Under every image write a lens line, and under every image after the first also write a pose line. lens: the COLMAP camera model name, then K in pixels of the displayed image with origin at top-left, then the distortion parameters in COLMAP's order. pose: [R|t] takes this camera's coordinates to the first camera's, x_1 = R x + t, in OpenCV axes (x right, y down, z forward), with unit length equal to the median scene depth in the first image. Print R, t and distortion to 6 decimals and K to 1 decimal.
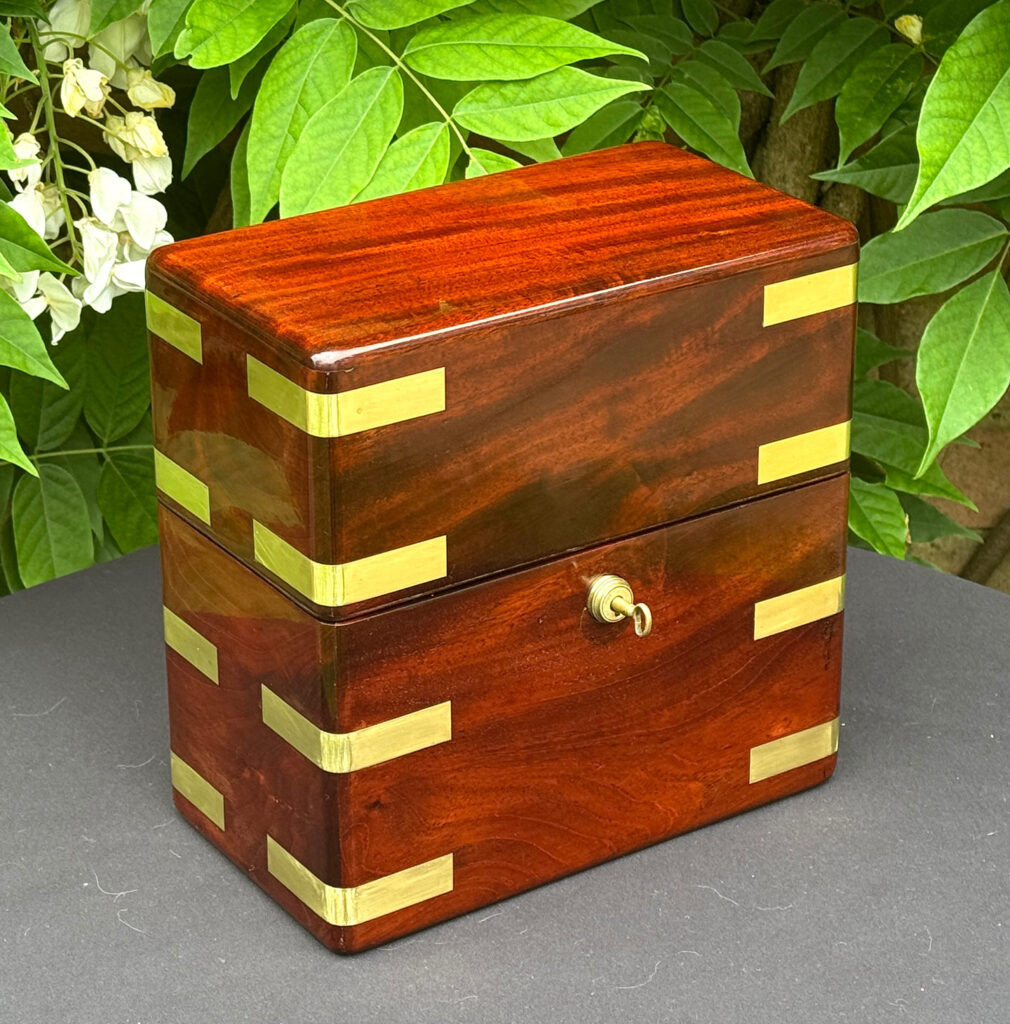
lens RADIAL K [[2808.2, 0, 517.3], [0, 2808.2, 563.6], [0, 0, 1]] dist [0.119851, 0.000000]
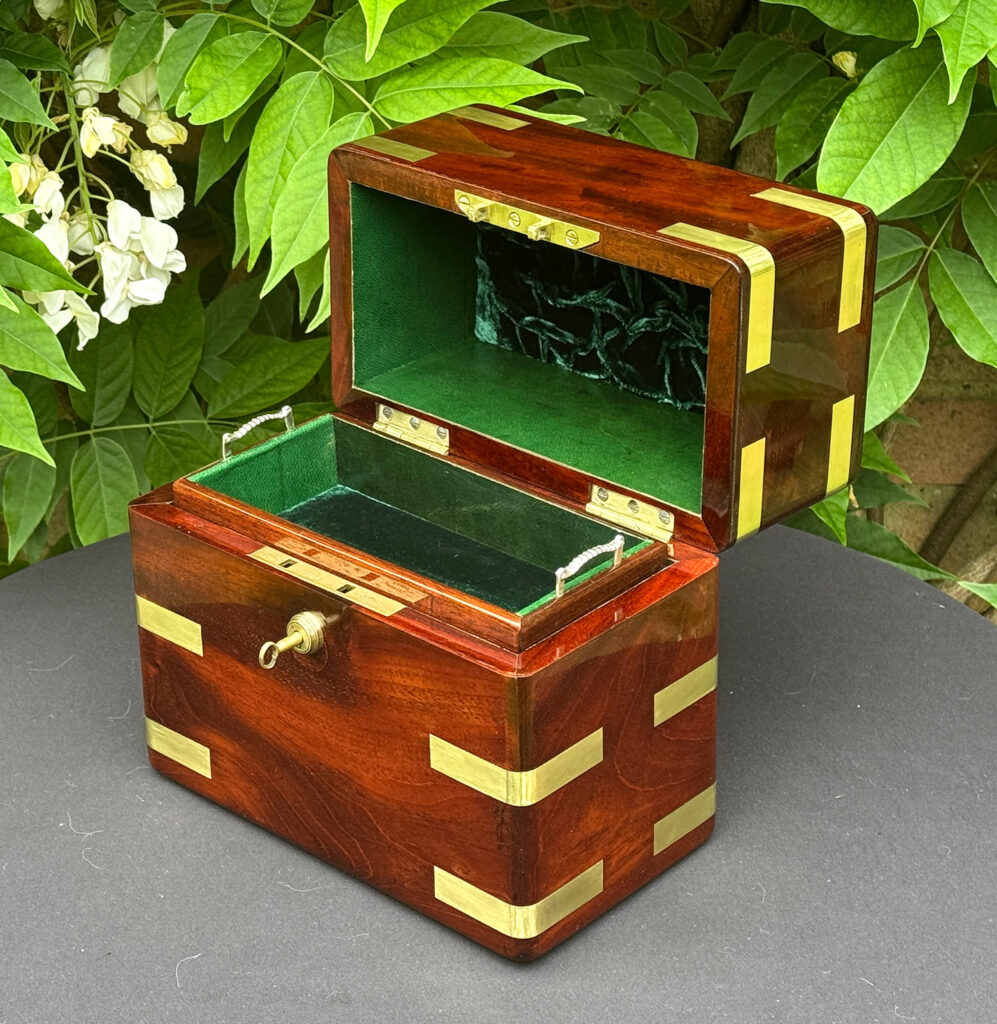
lens RADIAL K [[2513.5, 0, 500.5], [0, 2513.5, 514.8], [0, 0, 1]] dist [0.101986, 0.000000]
pose [[0.995229, 0.014204, -0.096529, 0.111447], [-0.010652, 0.999250, 0.037217, -0.049070], [0.096985, -0.036011, 0.994634, -0.030767]]
